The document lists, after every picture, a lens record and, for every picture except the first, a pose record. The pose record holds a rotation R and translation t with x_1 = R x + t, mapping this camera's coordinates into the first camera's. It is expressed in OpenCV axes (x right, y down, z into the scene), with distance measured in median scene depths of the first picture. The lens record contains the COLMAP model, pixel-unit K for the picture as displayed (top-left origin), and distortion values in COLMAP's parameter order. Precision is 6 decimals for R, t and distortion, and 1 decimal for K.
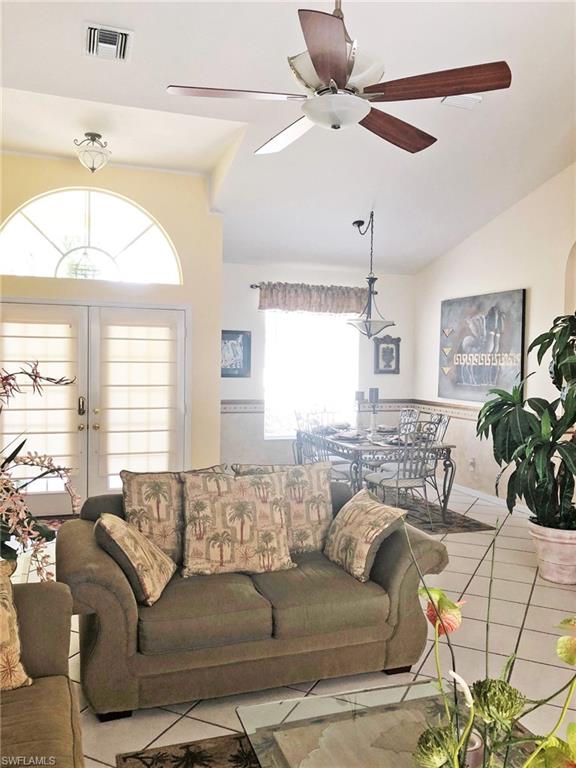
lens RADIAL K [[626.5, 0, 287.7], [0, 626.5, 384.3], [0, 0, 1]] dist [-0.008680, -0.004070]
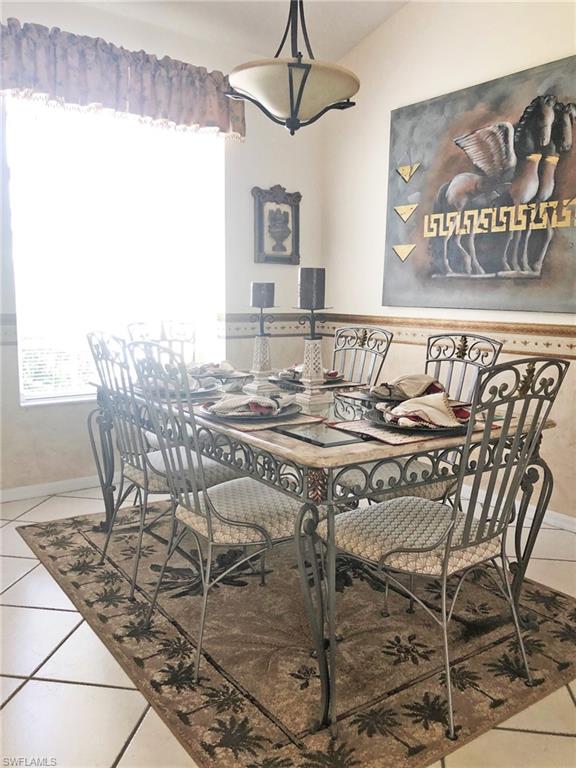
lens RADIAL K [[626.5, 0, 291.7], [0, 626.5, 379.8], [0, 0, 1]] dist [-0.008680, -0.004070]
pose [[0.953356, -0.043107, 0.298753, 0.013022], [0.012175, 0.994436, 0.104633, 0.026883], [-0.301602, -0.096115, 0.948577, 0.542325]]
